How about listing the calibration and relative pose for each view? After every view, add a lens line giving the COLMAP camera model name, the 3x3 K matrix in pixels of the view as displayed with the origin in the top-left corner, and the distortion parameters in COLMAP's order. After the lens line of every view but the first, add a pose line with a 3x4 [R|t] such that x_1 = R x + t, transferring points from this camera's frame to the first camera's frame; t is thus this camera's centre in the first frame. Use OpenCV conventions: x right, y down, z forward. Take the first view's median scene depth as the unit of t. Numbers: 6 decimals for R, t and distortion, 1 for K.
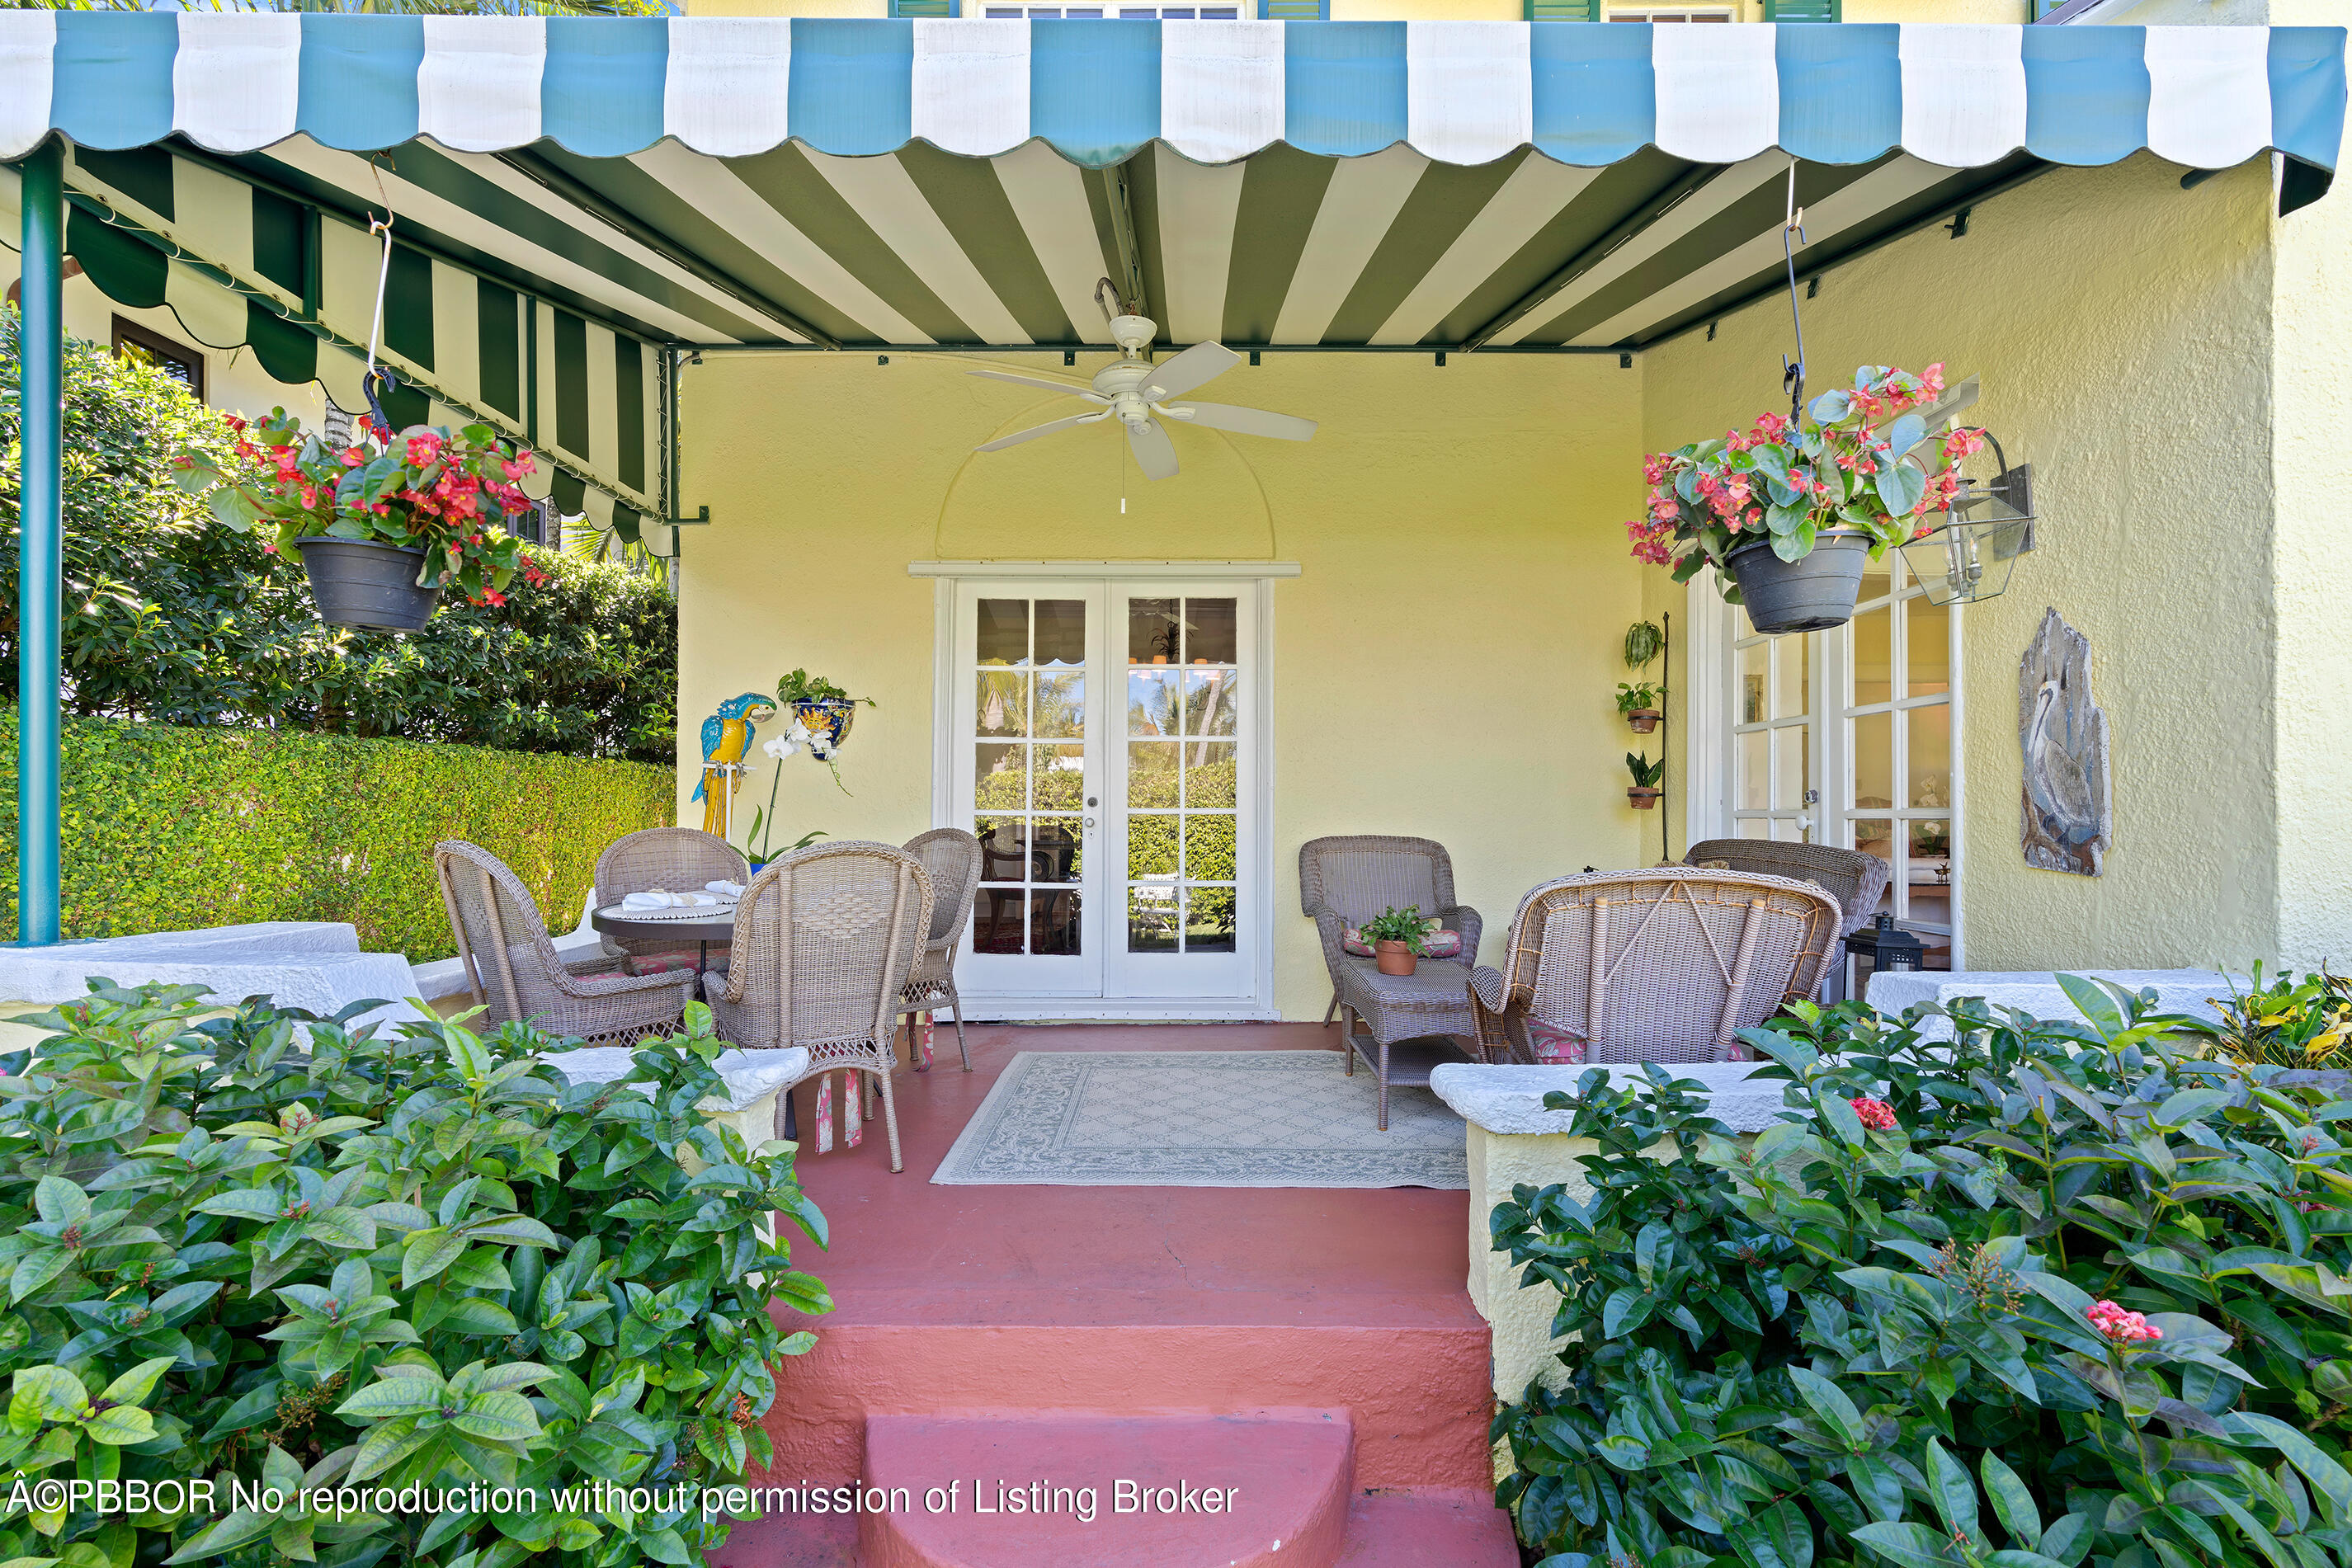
lens RADIAL K [[1075.7, 0, 1164.8], [0, 1075.7, 795.0], [0, 0, 1]] dist [-0.003905, -0.000100]
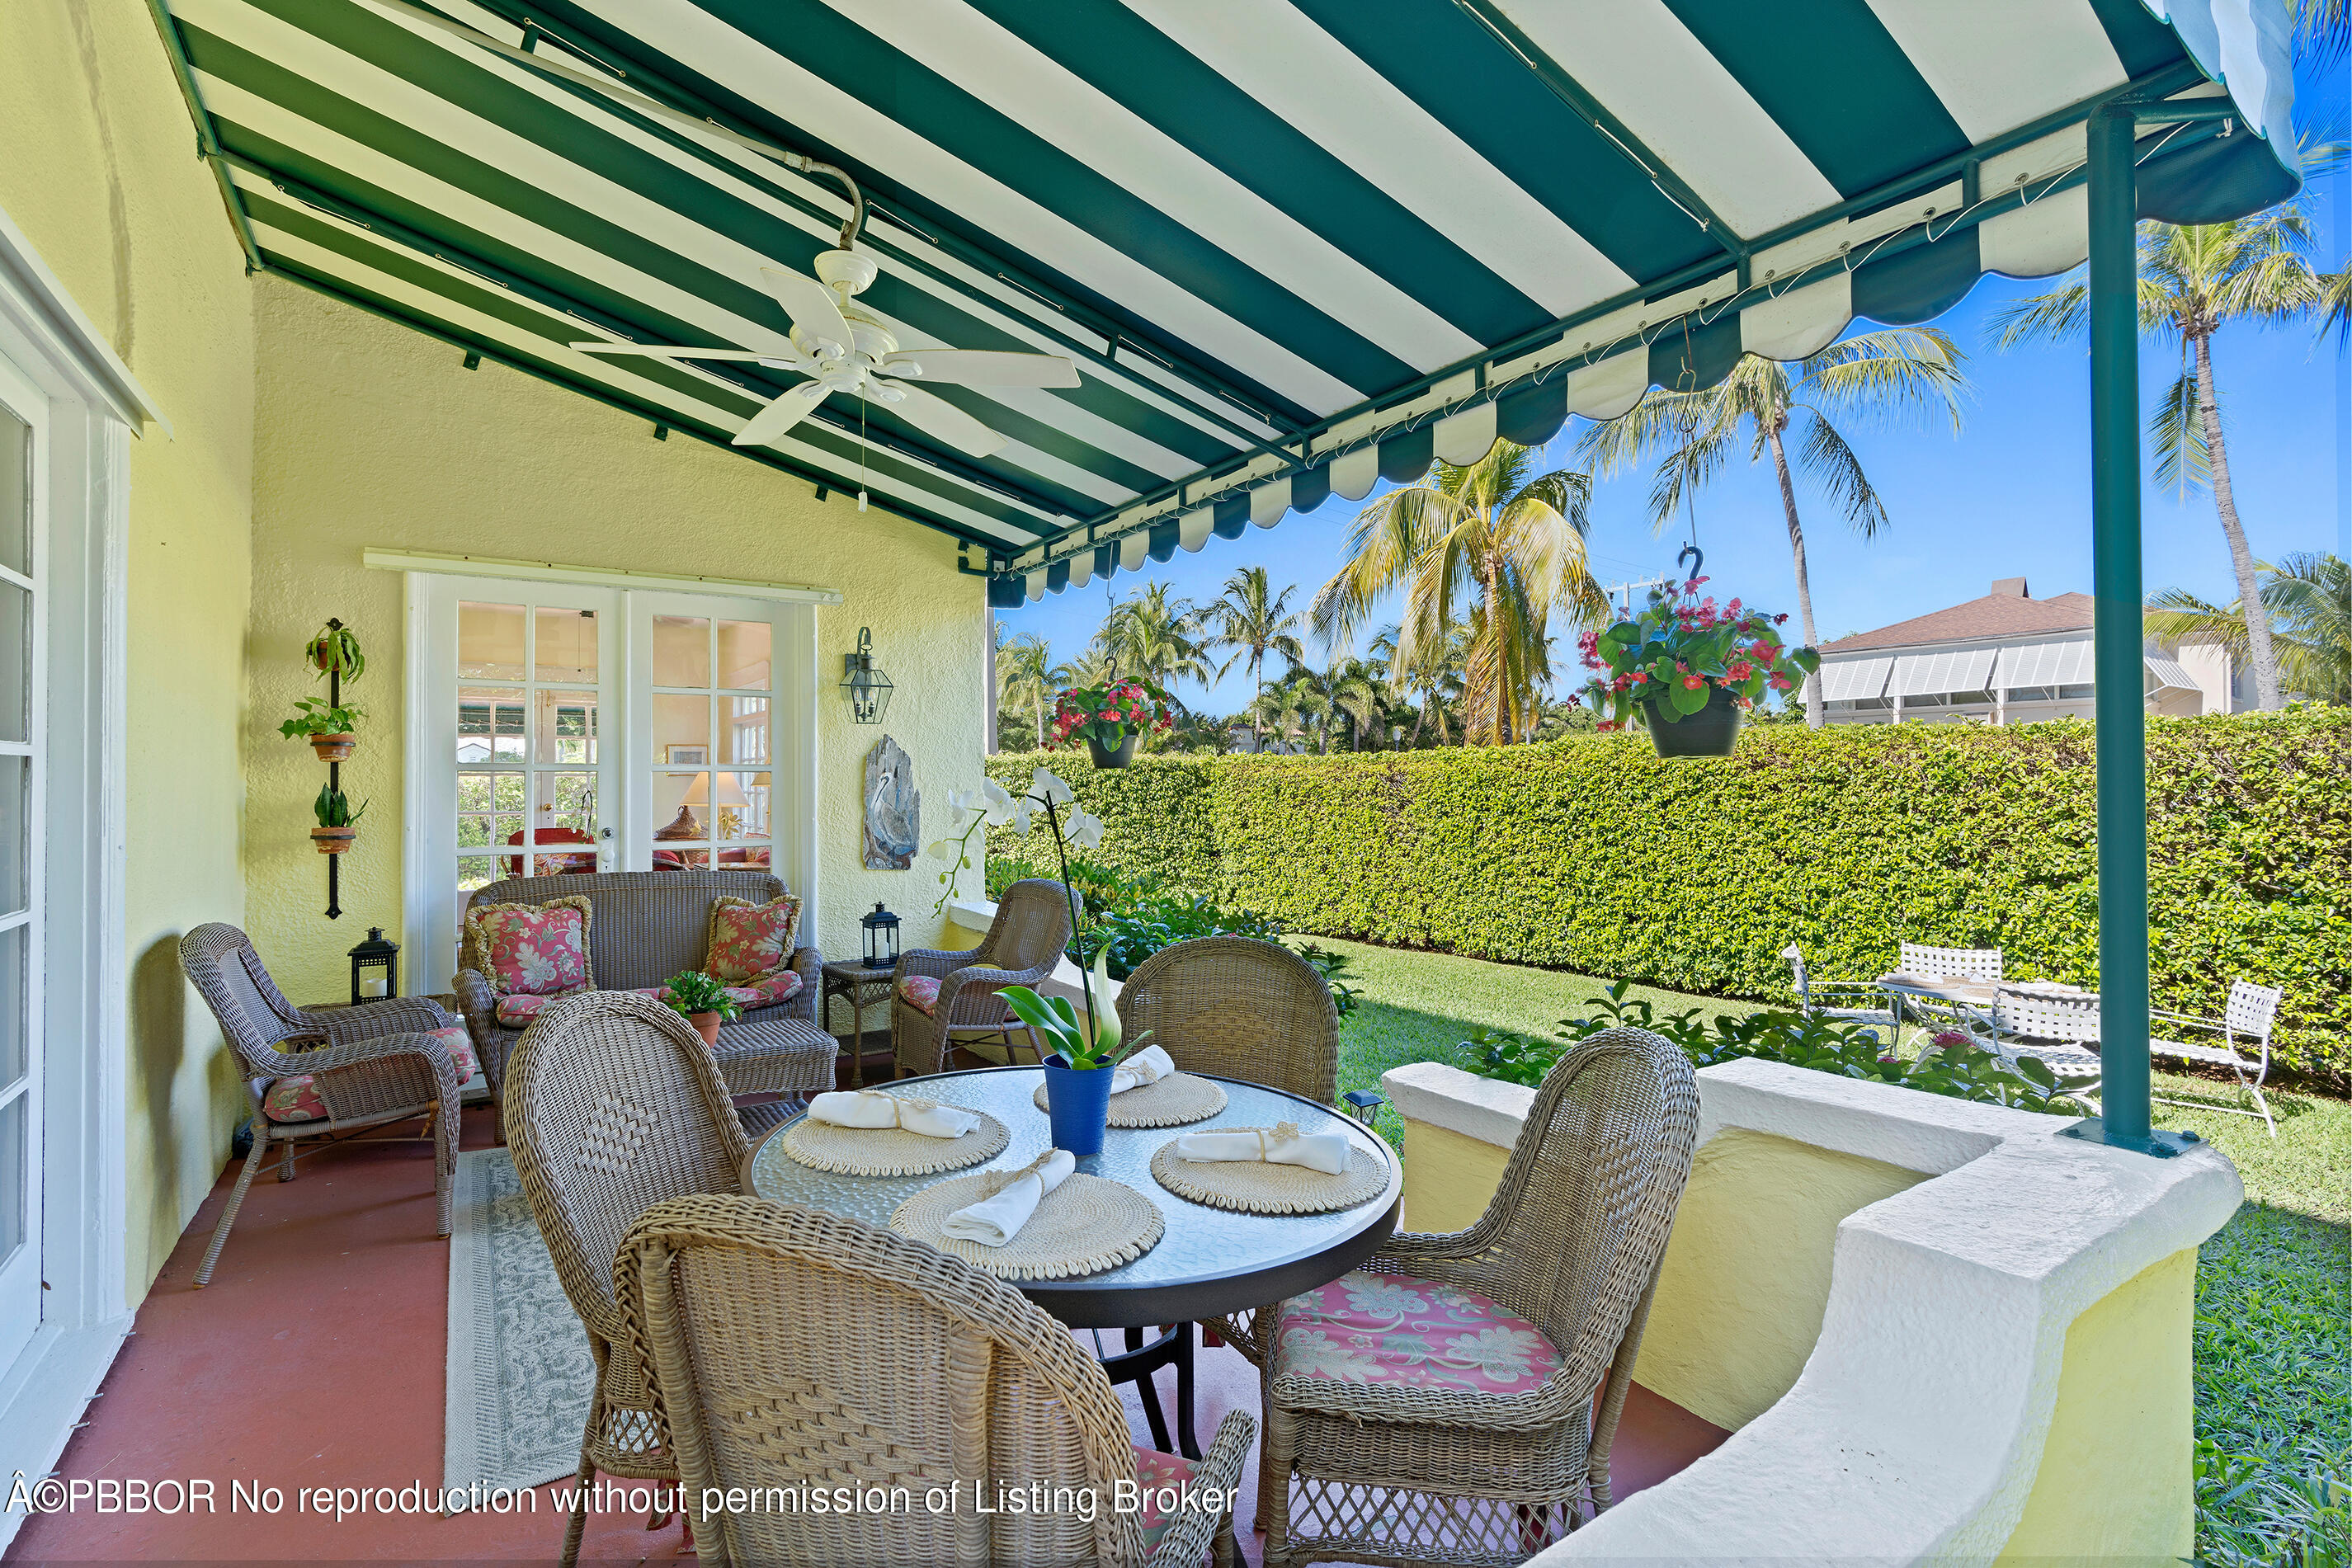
lens RADIAL K [[1075.7, 0, 1164.8], [0, 1075.7, 795.0], [0, 0, 1]] dist [-0.003905, -0.000100]
pose [[-0.549747, 0.006523, 0.835306, -1.094198], [-0.004888, 0.999927, -0.011026, -0.046308], [-0.835317, -0.010144, -0.549675, 1.662450]]
